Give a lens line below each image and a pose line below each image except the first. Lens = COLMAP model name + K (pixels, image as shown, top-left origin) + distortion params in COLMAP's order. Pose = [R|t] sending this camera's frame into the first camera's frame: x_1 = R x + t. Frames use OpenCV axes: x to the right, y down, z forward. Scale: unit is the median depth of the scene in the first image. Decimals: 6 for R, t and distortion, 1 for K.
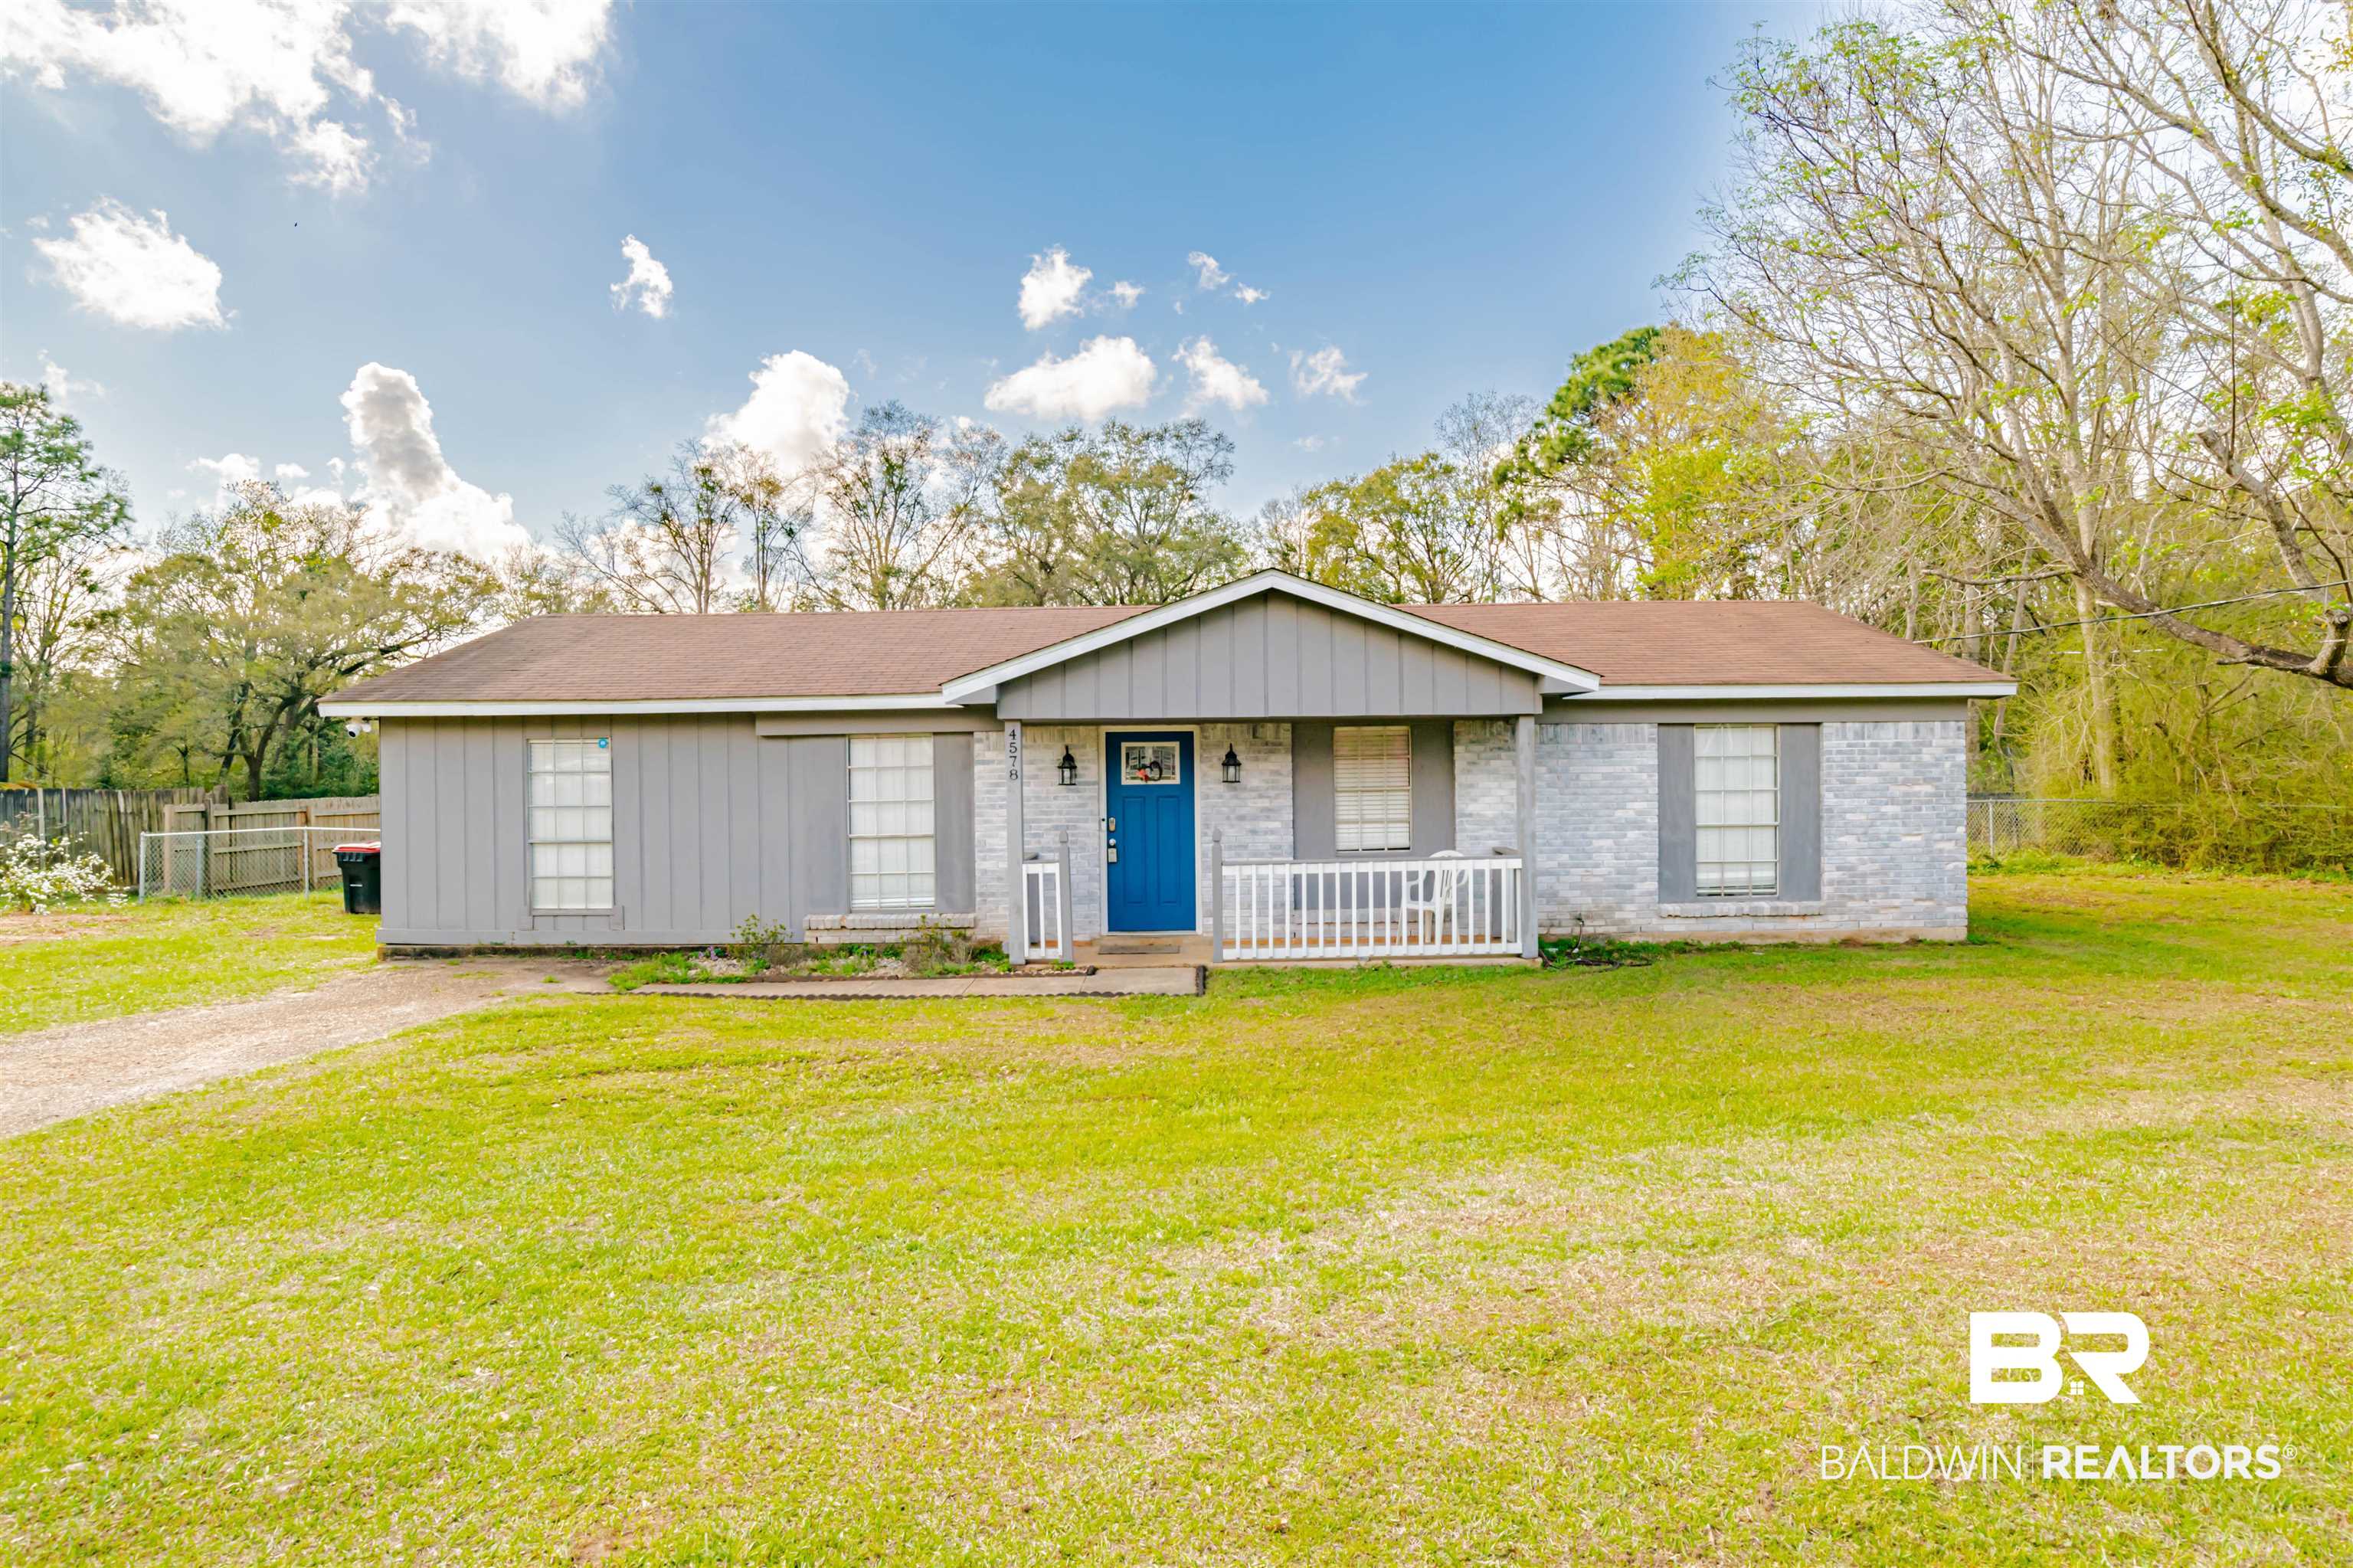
lens RADIAL K [[1201.8, 0, 1177.0], [0, 1201.8, 786.8], [0, 0, 1]] dist [-0.048211, 0.017151]
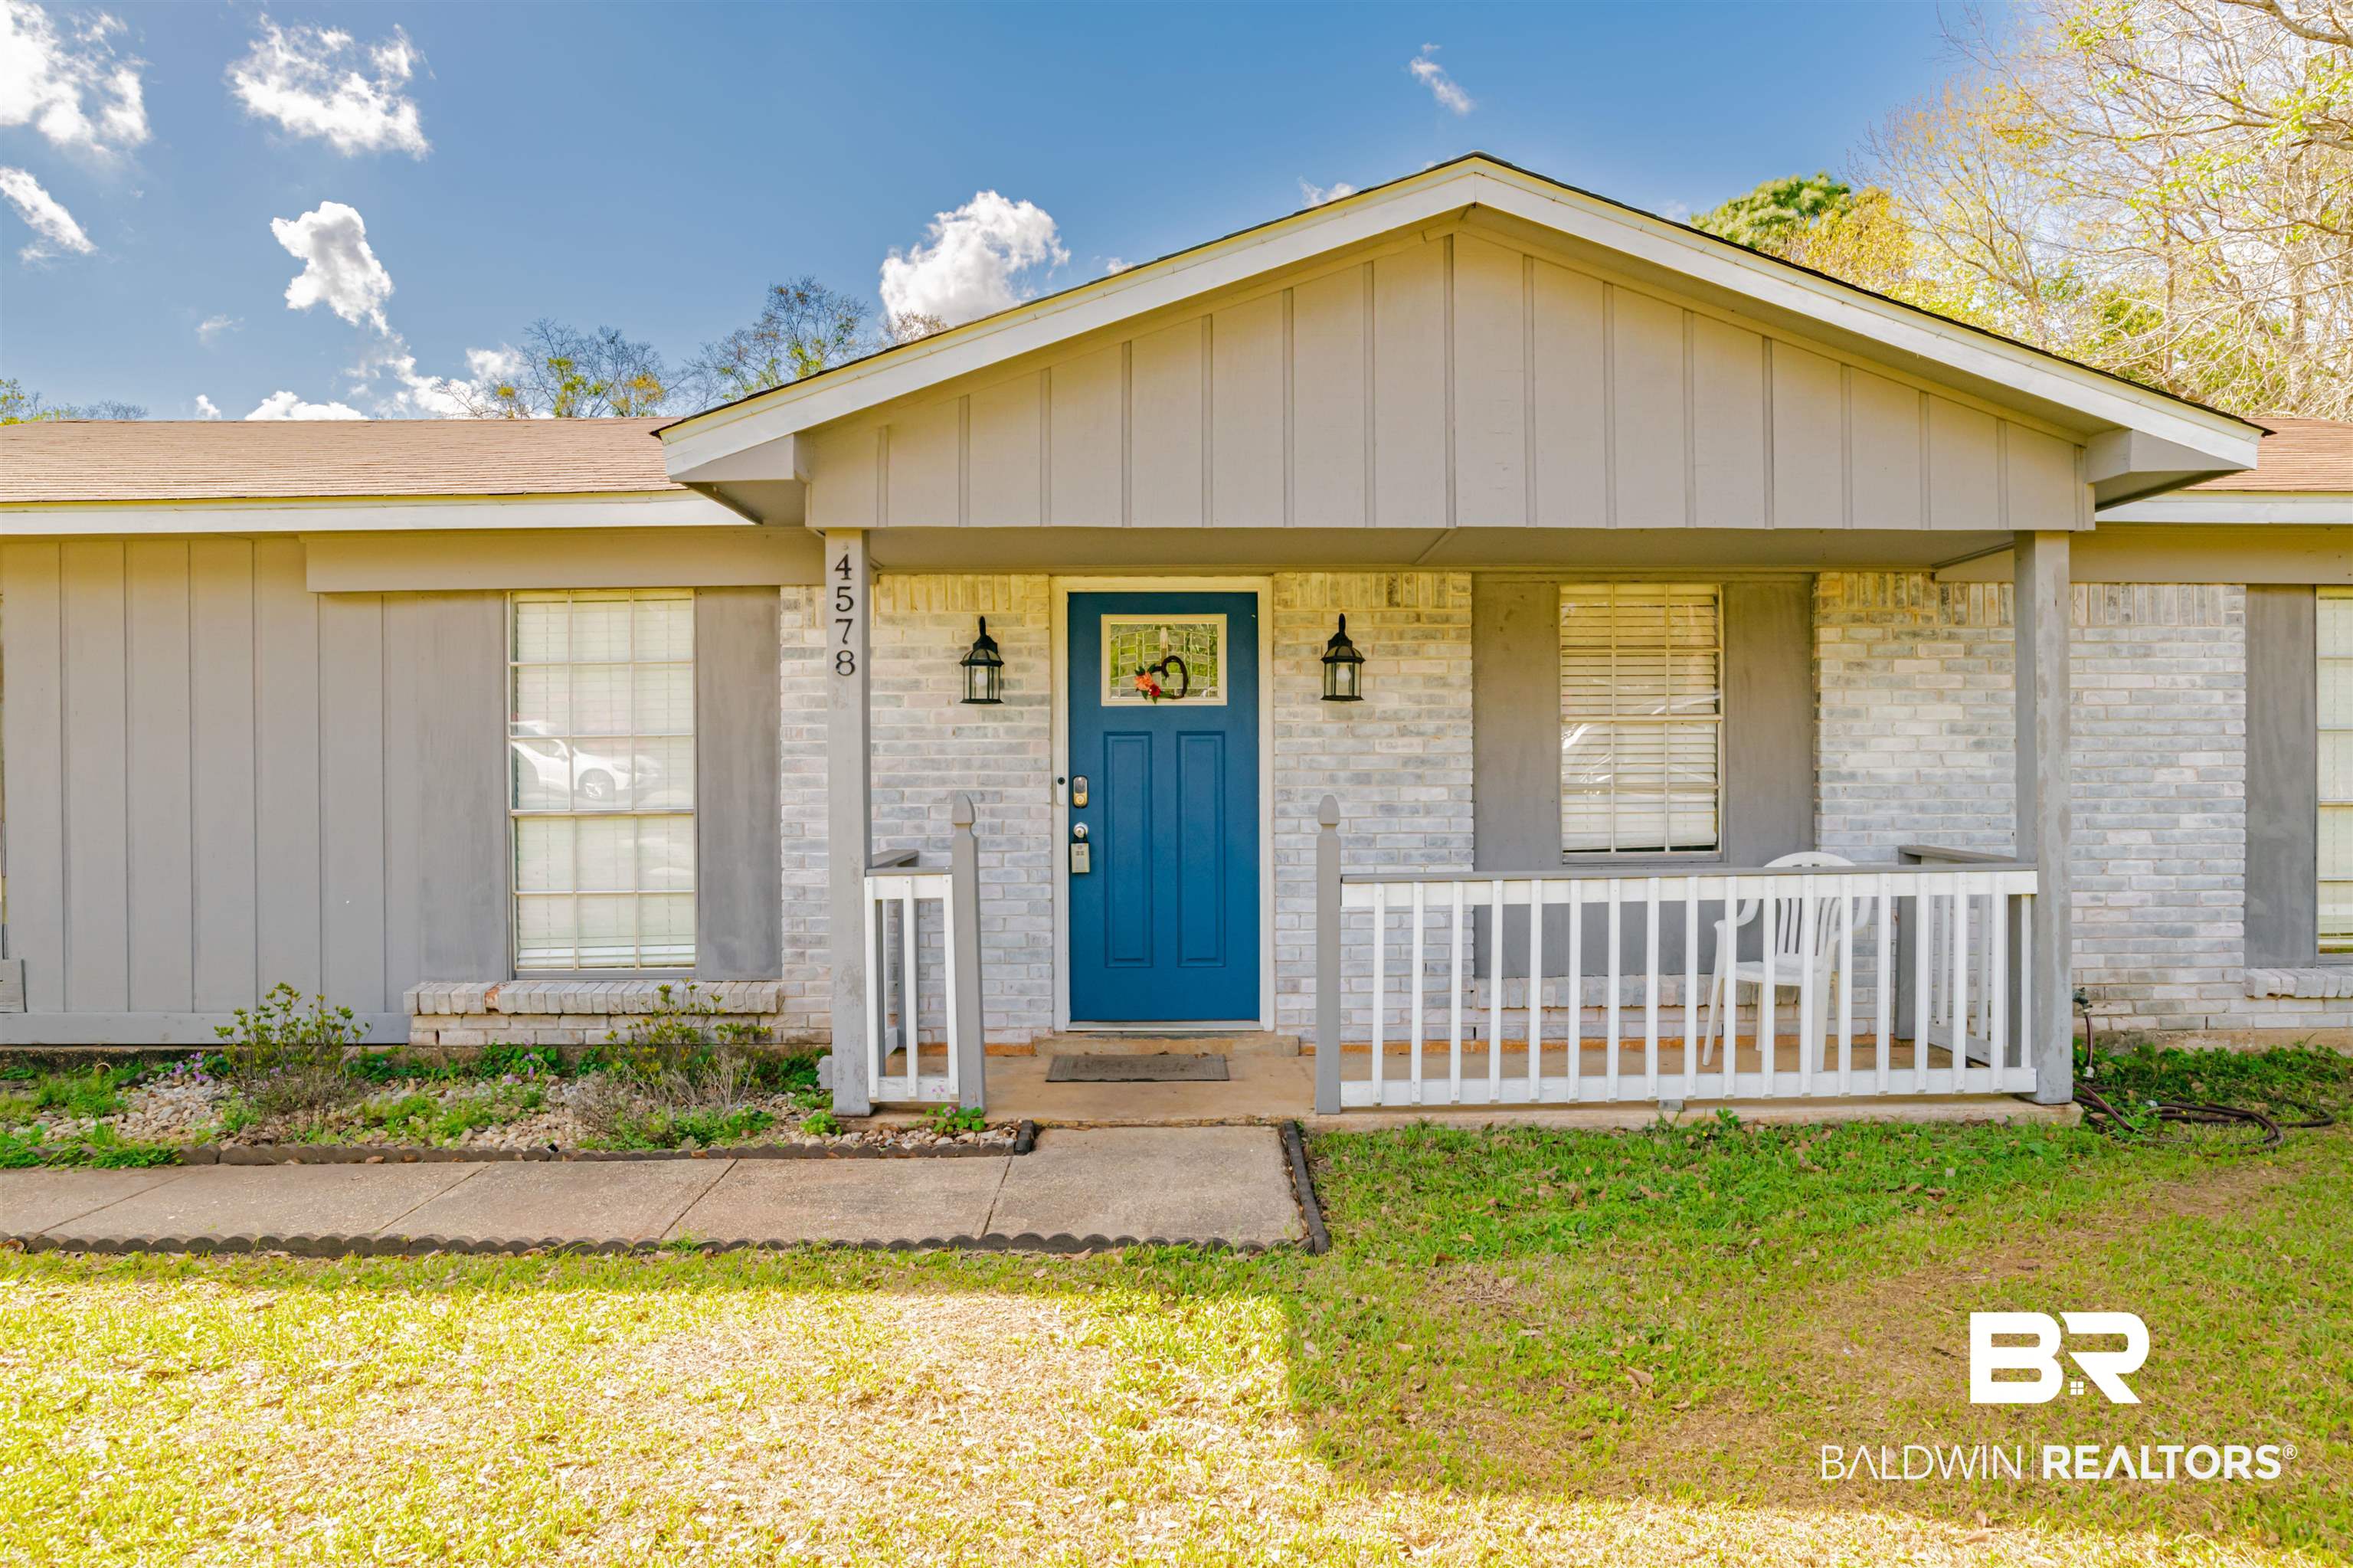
lens RADIAL K [[1408.3, 0, 1177.4], [0, 1408.3, 775.8], [0, 0, 1]] dist [-0.039123, 0.006509]
pose [[0.999905, 0.007789, 0.011405, -0.023053], [-0.007727, 0.999955, -0.005416, 0.028277], [-0.011446, 0.005327, 0.999920, 0.461730]]
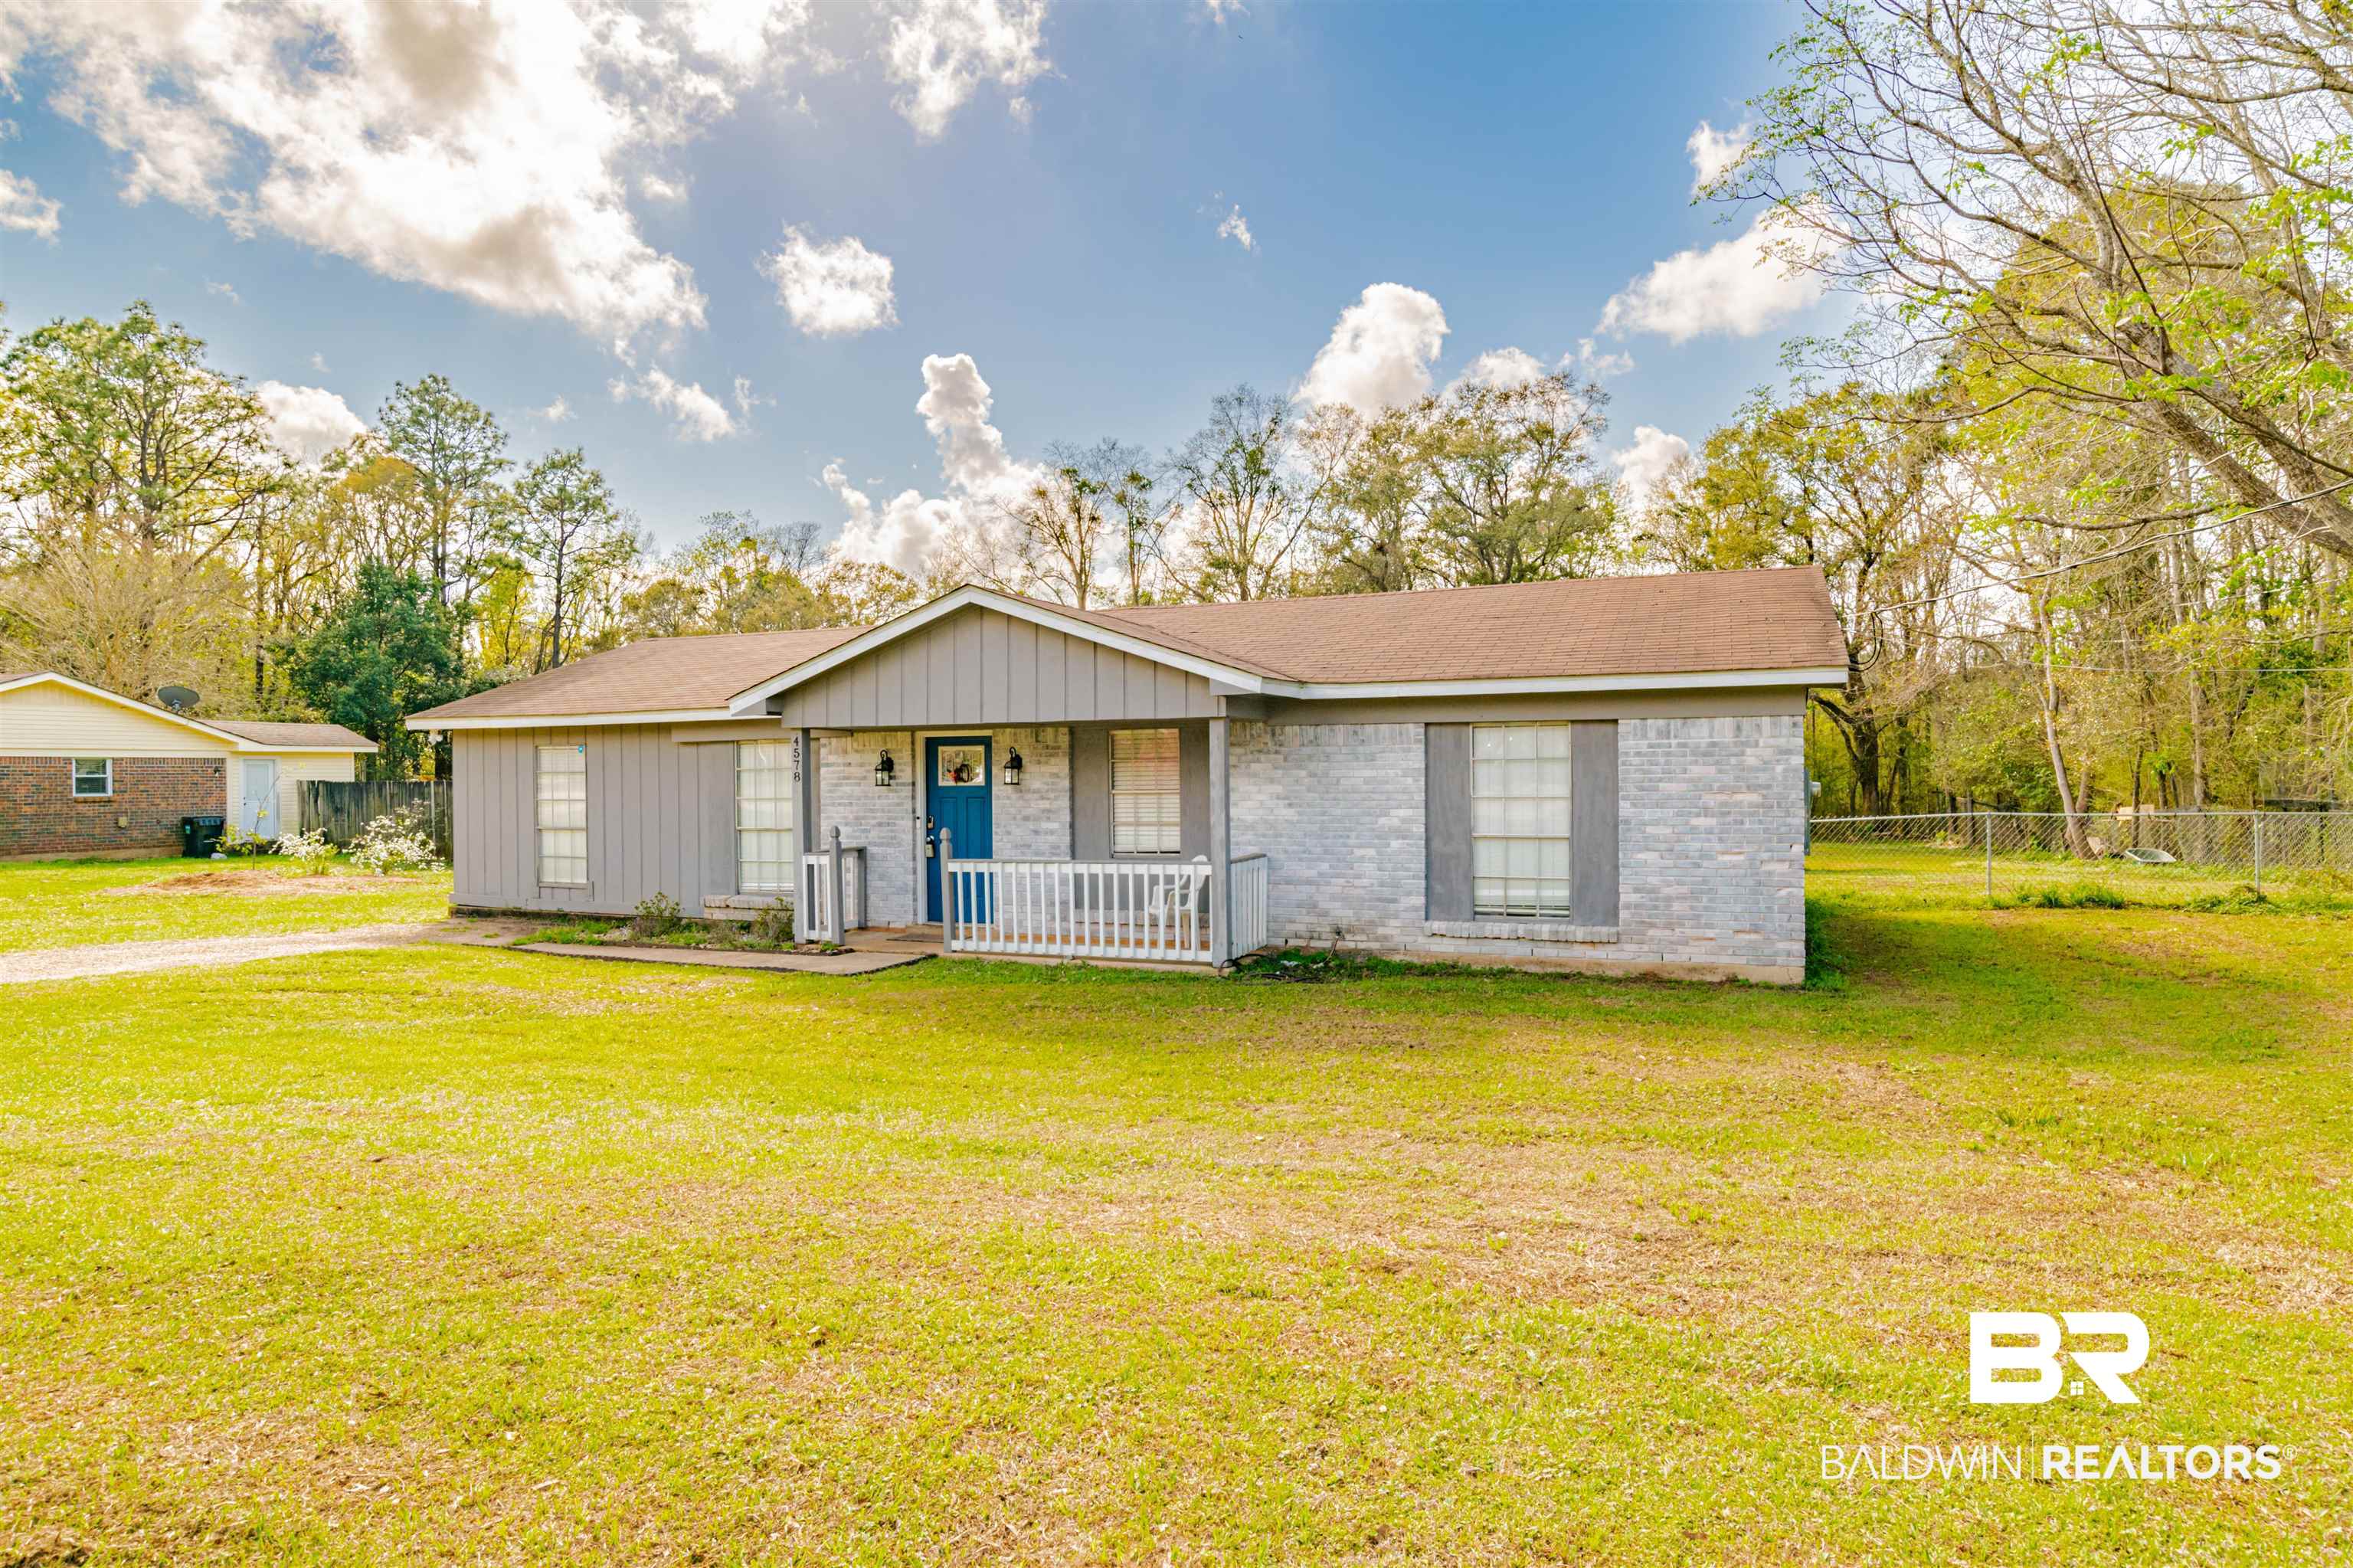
lens RADIAL K [[1315.5, 0, 1175.8], [0, 1315.5, 771.6], [0, 0, 1]] dist [-0.032144, 0.000141]
pose [[0.917844, 0.003256, -0.396927, 0.627823], [-0.006426, 0.999957, -0.006656, -0.008104], [0.396888, 0.008660, 0.917826, -0.000234]]
